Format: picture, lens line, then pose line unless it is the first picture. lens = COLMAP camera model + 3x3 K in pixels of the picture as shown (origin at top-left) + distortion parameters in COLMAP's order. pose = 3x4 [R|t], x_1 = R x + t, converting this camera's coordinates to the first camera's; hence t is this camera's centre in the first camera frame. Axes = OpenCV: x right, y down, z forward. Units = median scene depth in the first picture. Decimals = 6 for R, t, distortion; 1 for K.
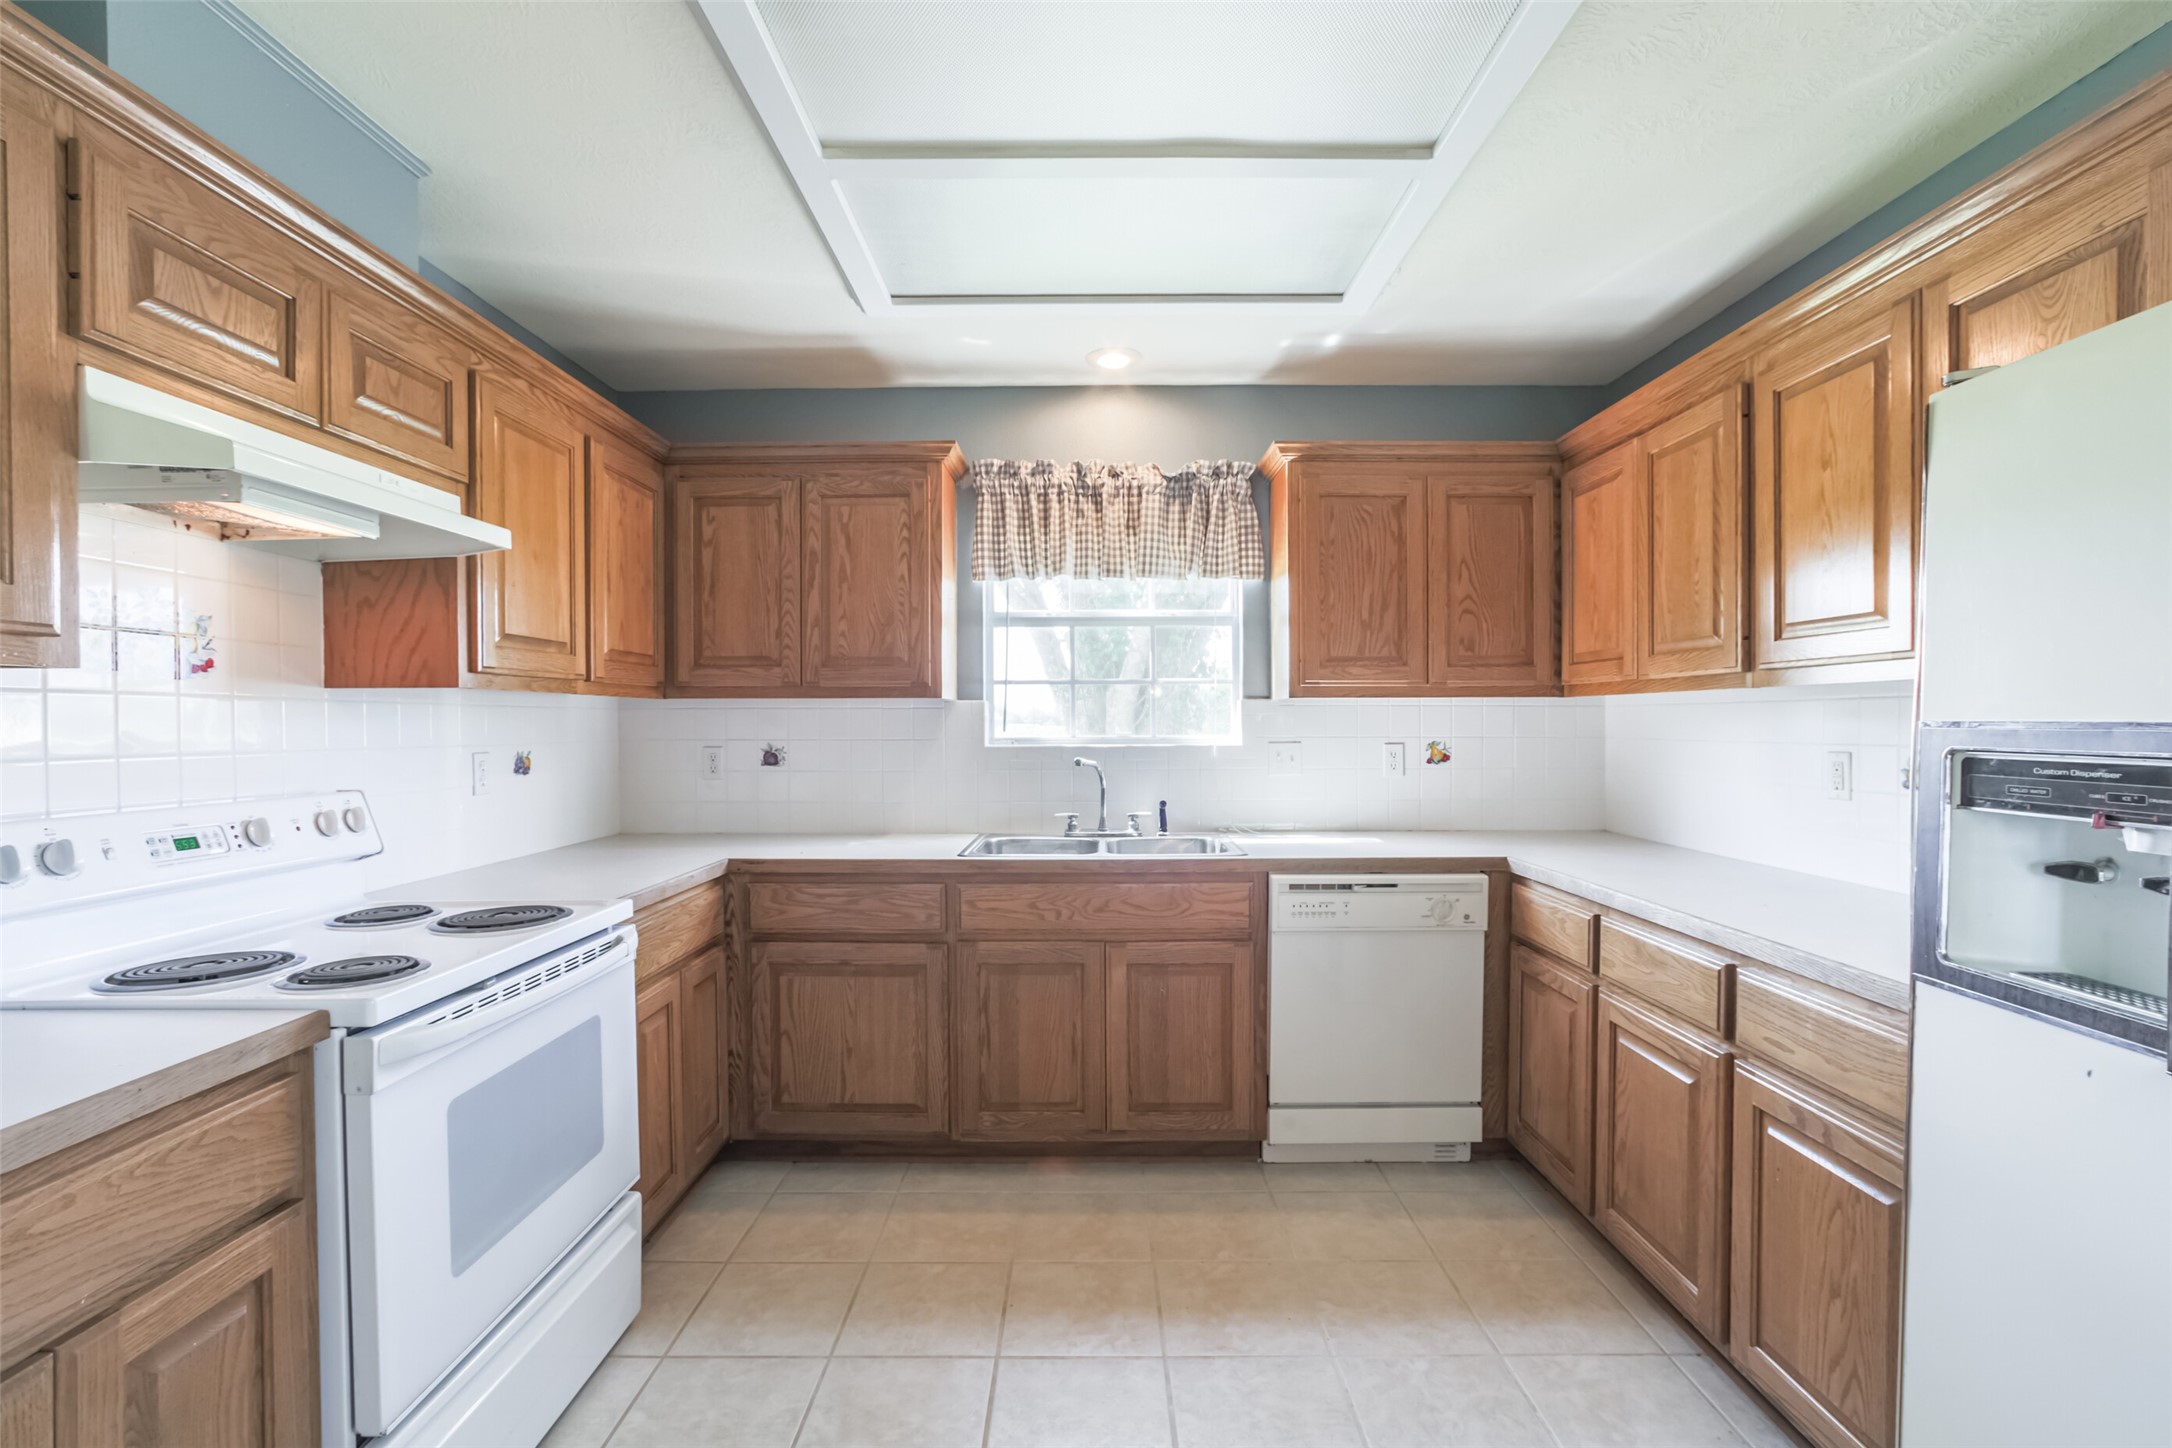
lens RADIAL K [[928.1, 0, 1081.9], [0, 928.1, 738.3], [0, 0, 1]] dist [-0.012918, 0.006049]
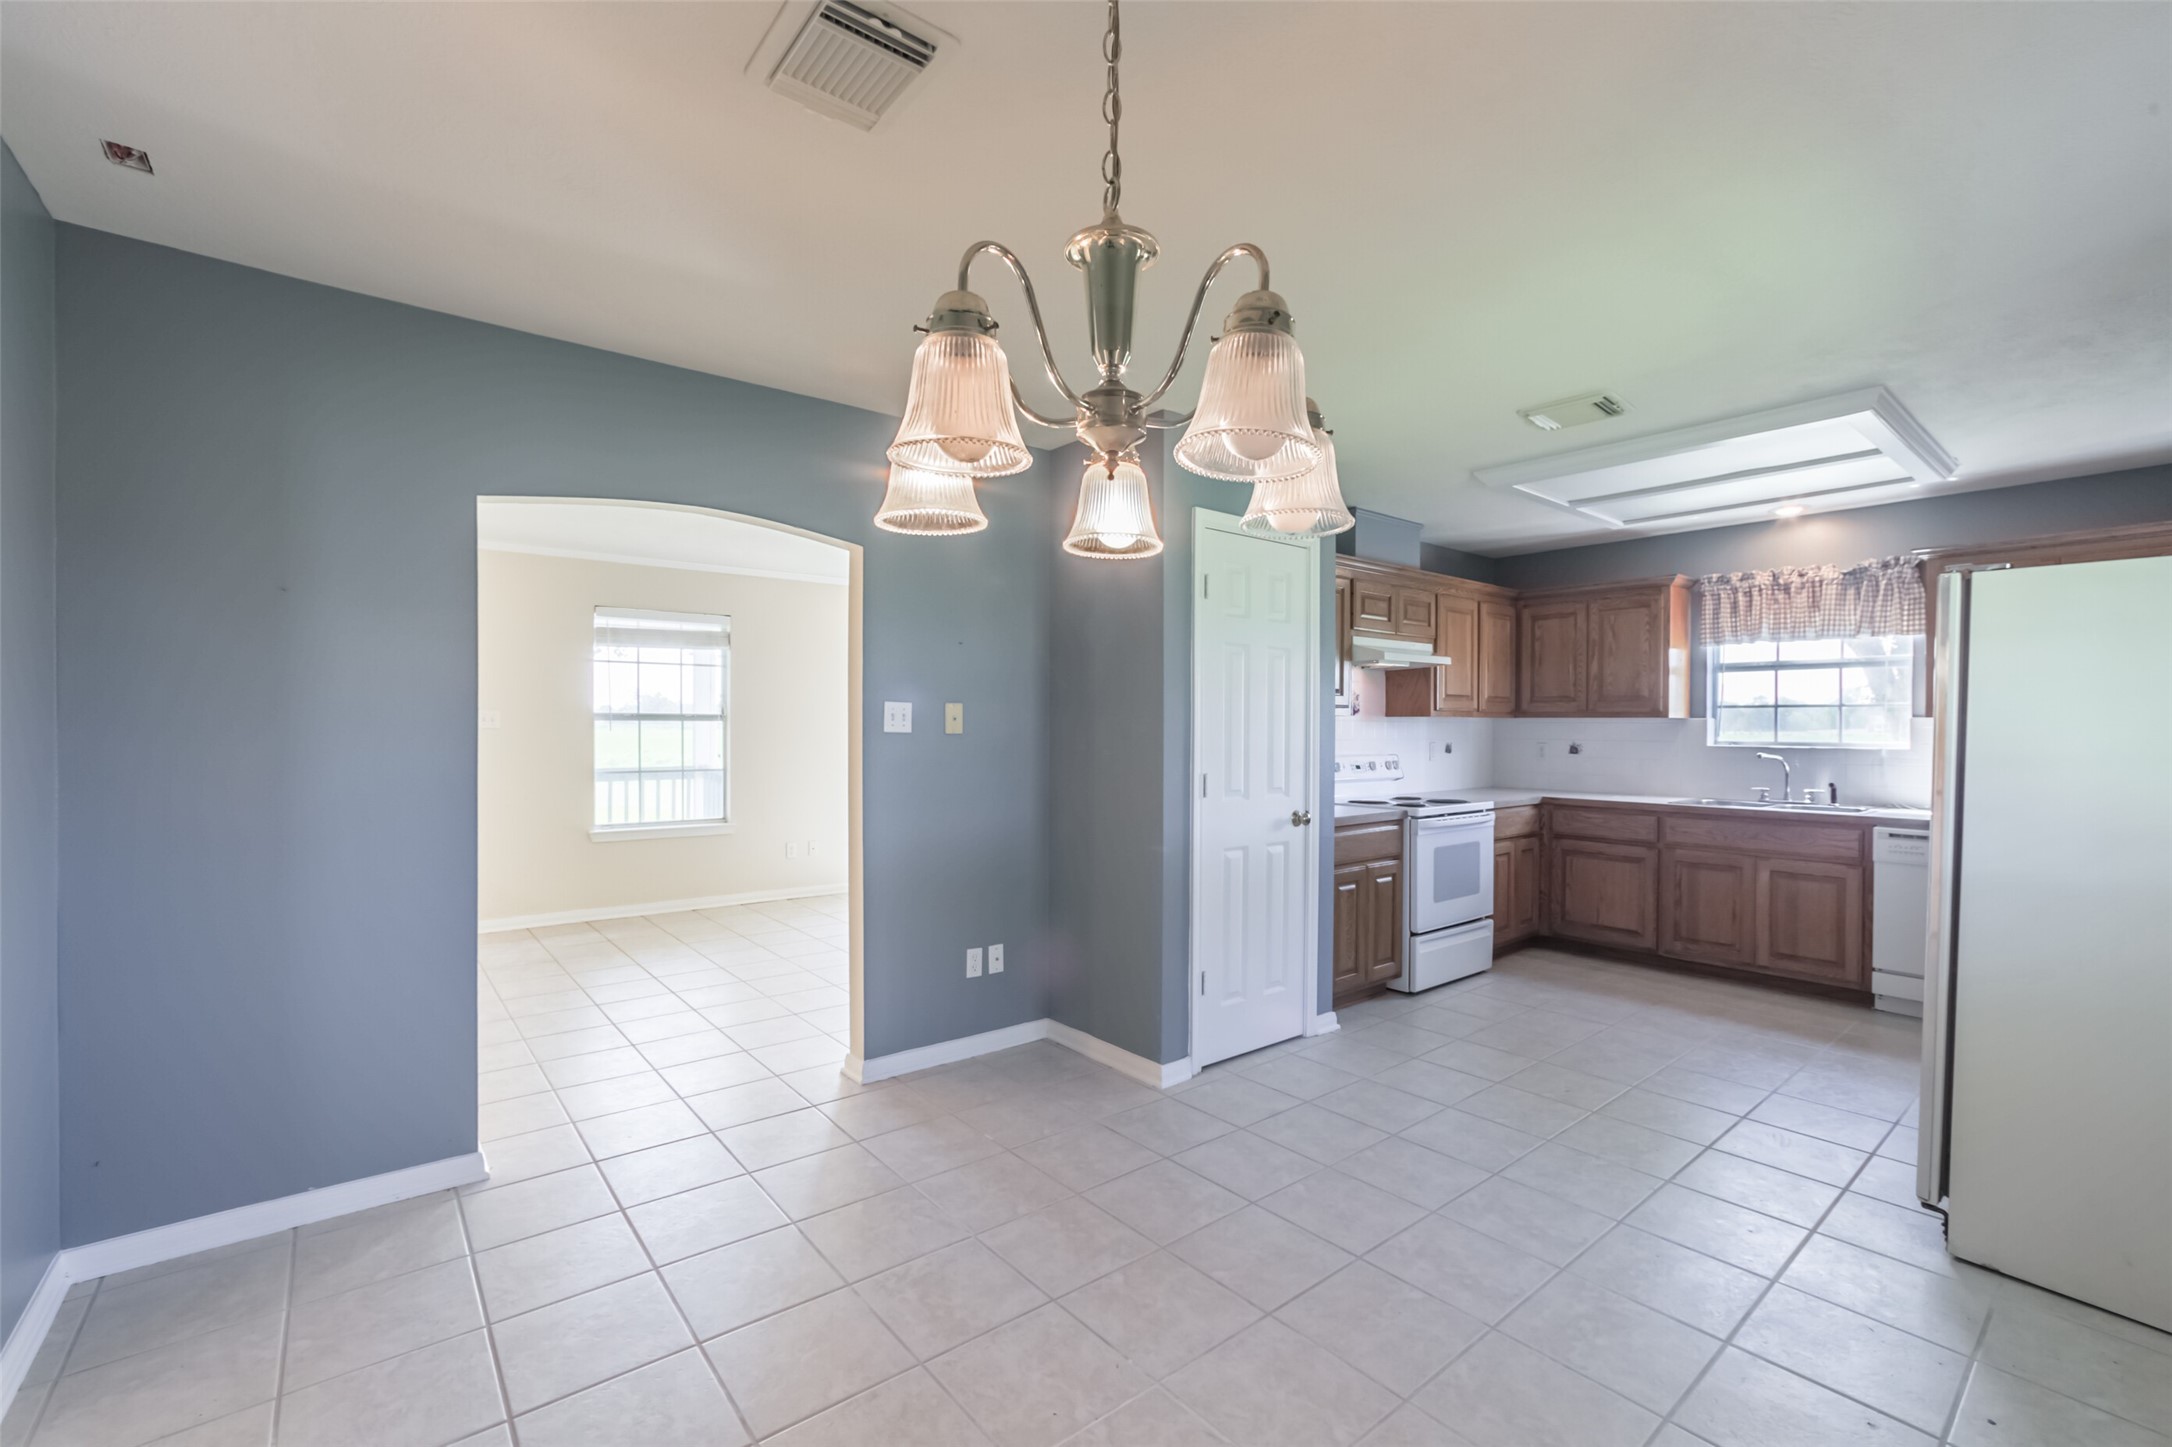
lens RADIAL K [[928.1, 0, 1081.0], [0, 928.1, 731.9], [0, 0, 1]] dist [-0.012918, 0.006049]
pose [[0.623843, 0.011121, -0.781471, 0.588620], [-0.018955, 0.999820, -0.000903, 0.007615], [0.781320, 0.015376, 0.623941, -1.092922]]
